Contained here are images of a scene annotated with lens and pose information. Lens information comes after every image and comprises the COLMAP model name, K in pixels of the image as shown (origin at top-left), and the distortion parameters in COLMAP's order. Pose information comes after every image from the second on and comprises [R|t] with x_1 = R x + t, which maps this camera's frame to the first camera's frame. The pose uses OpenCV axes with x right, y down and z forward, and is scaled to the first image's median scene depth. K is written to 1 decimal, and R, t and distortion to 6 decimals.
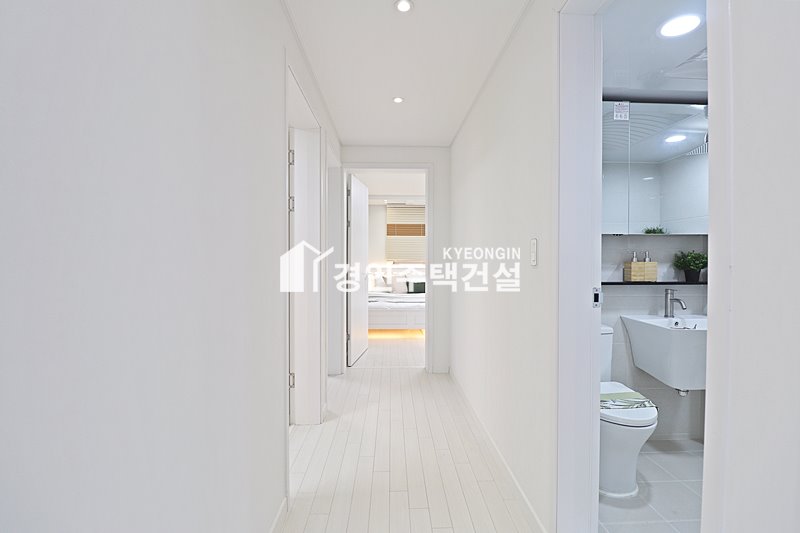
lens RADIAL K [[372.4, 0, 400.2], [0, 372.4, 263.9], [0, 0, 1]] dist [-0.000515, -0.013691]
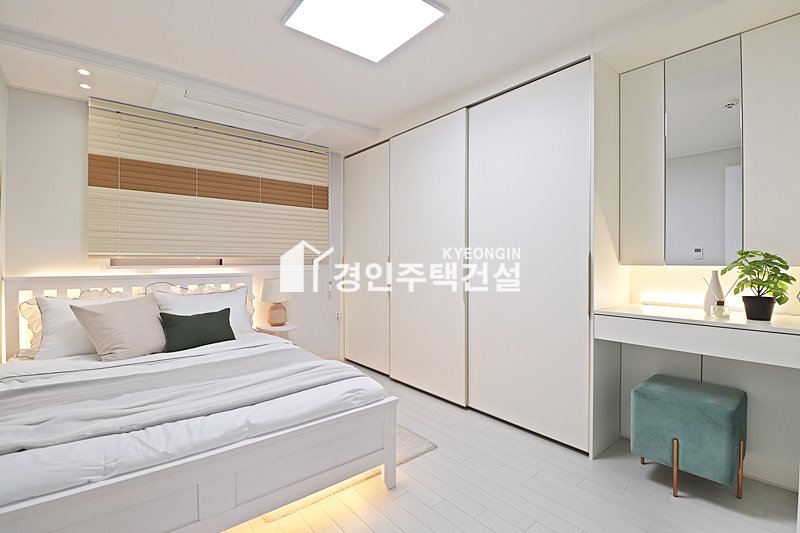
lens RADIAL K [[372.4, 0, 400.2], [0, 372.4, 263.9], [0, 0, 1]] dist [-0.000515, -0.013691]
pose [[0.789800, -0.005312, 0.613341, -0.017166], [0.008923, 0.999956, -0.002830, 0.002013], [-0.613299, 0.007708, 0.789813, 0.541680]]
